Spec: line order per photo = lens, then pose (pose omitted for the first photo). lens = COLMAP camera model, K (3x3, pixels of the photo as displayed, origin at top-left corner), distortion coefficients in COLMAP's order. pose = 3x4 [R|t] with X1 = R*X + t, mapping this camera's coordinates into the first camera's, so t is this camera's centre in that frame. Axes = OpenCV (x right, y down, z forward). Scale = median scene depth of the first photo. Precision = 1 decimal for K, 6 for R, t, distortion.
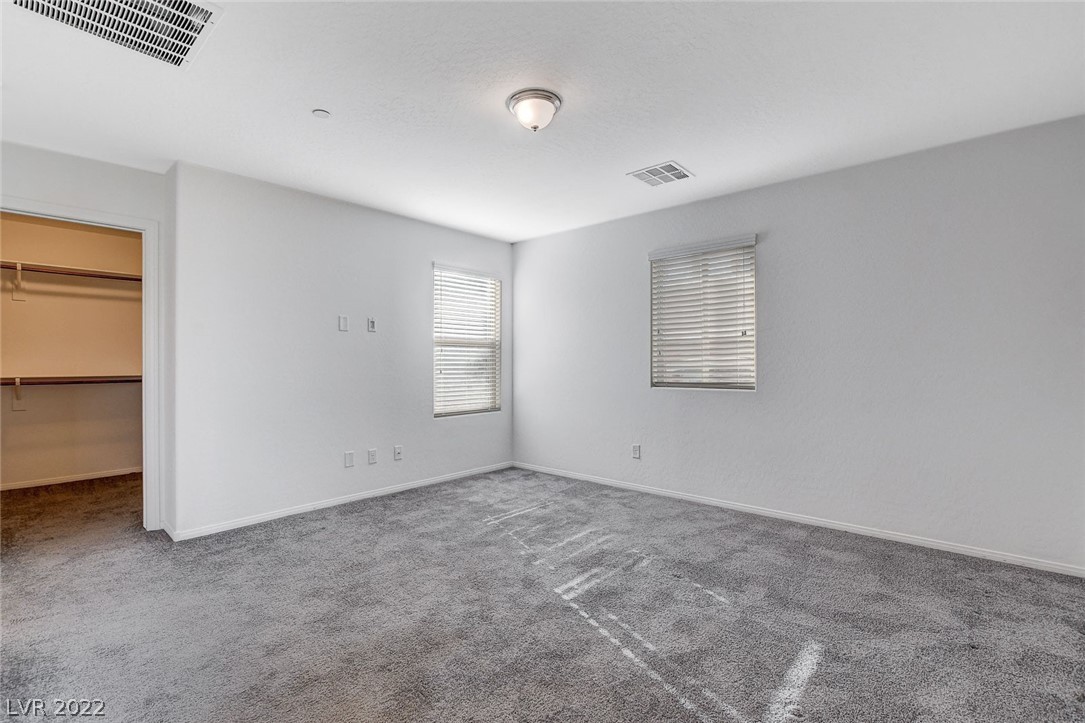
lens RADIAL K [[487.4, 0, 542.8], [0, 487.4, 367.6], [0, 0, 1]] dist [-0.022483, 0.000347]
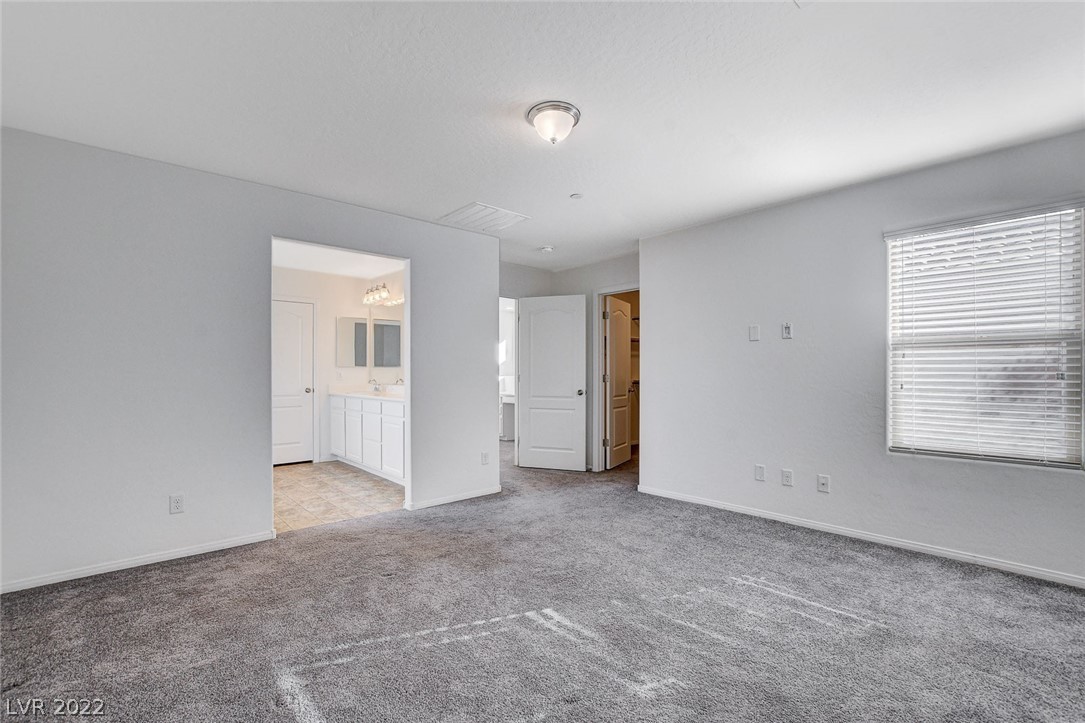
lens RADIAL K [[484.0, 0, 546.8], [0, 484.0, 377.7], [0, 0, 1]] dist [0.000371, 0.000226]
pose [[-0.095715, 0.011711, -0.995340, 0.626959], [-0.011467, 0.999851, 0.012867, -0.008249], [0.995343, 0.012645, -0.095566, 0.696692]]
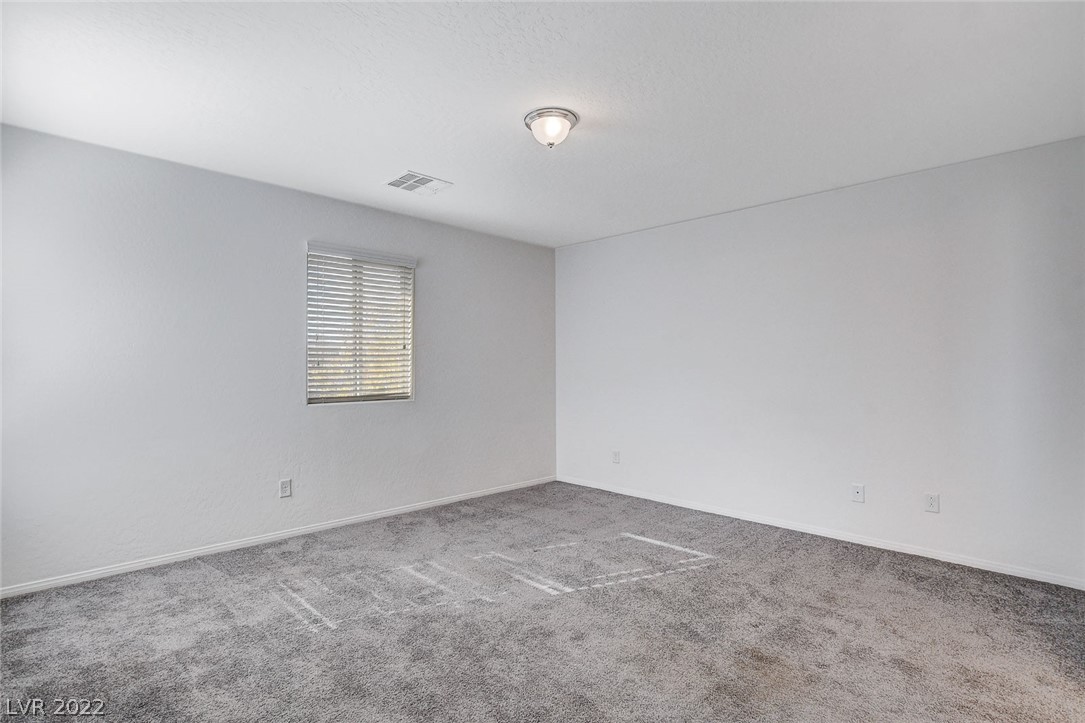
lens RADIAL K [[504.6, 0, 553.1], [0, 504.6, 356.7], [0, 0, 1]] dist [-0.010583, 0.000254]
pose [[0.071395, 0.024288, 0.997152, -0.690413], [0.006752, 0.999669, -0.024832, -0.019861], [-0.997425, 0.008506, 0.071207, 0.593615]]
